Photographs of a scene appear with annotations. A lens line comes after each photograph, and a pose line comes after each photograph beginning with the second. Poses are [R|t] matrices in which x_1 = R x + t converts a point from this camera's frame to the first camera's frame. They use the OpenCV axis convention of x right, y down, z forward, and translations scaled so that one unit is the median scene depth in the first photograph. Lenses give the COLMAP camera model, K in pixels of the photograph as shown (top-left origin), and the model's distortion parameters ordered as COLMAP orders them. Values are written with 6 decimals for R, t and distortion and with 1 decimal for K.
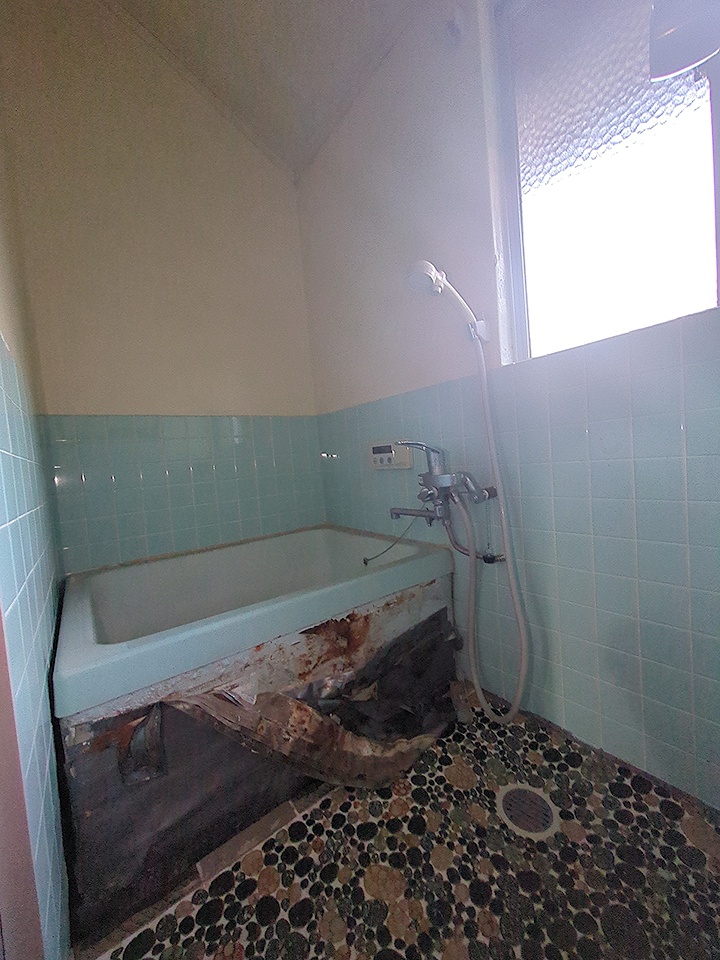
lens RADIAL K [[374.2, 0, 363.5], [0, 374.2, 480.1], [0, 0, 1]] dist [0.000110, -0.000446]
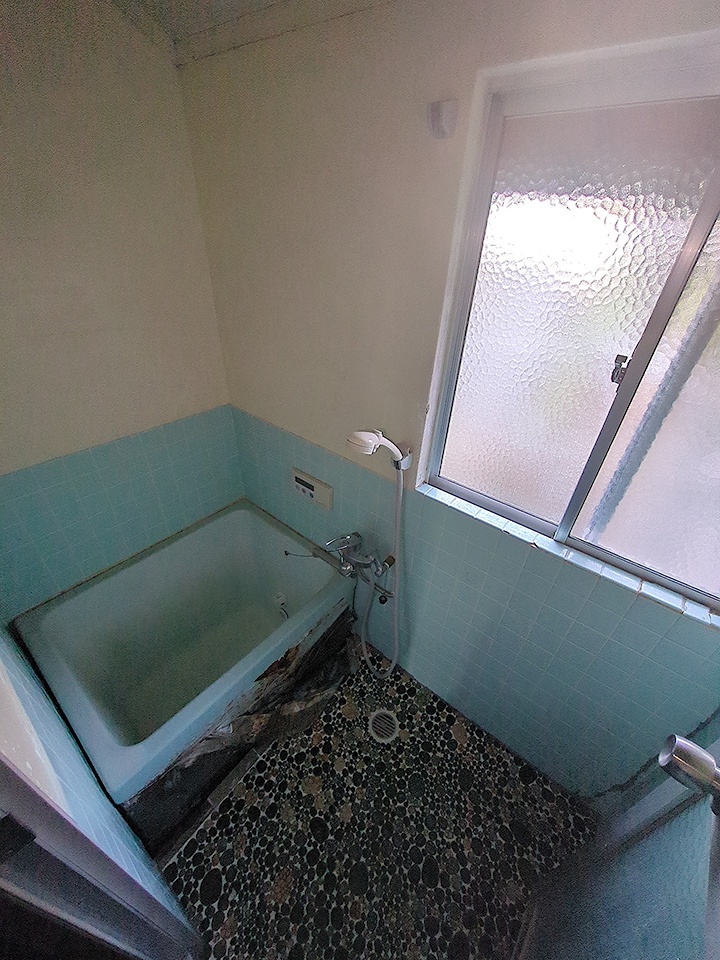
lens RADIAL K [[374.2, 0, 360.8], [0, 374.2, 480.9], [0, 0, 1]] dist [0.000110, -0.000446]
pose [[0.962011, -0.030499, 0.271301, -0.167447], [-0.110876, 0.864452, 0.490336, -1.214786], [-0.249482, -0.501790, 0.828231, 0.083801]]
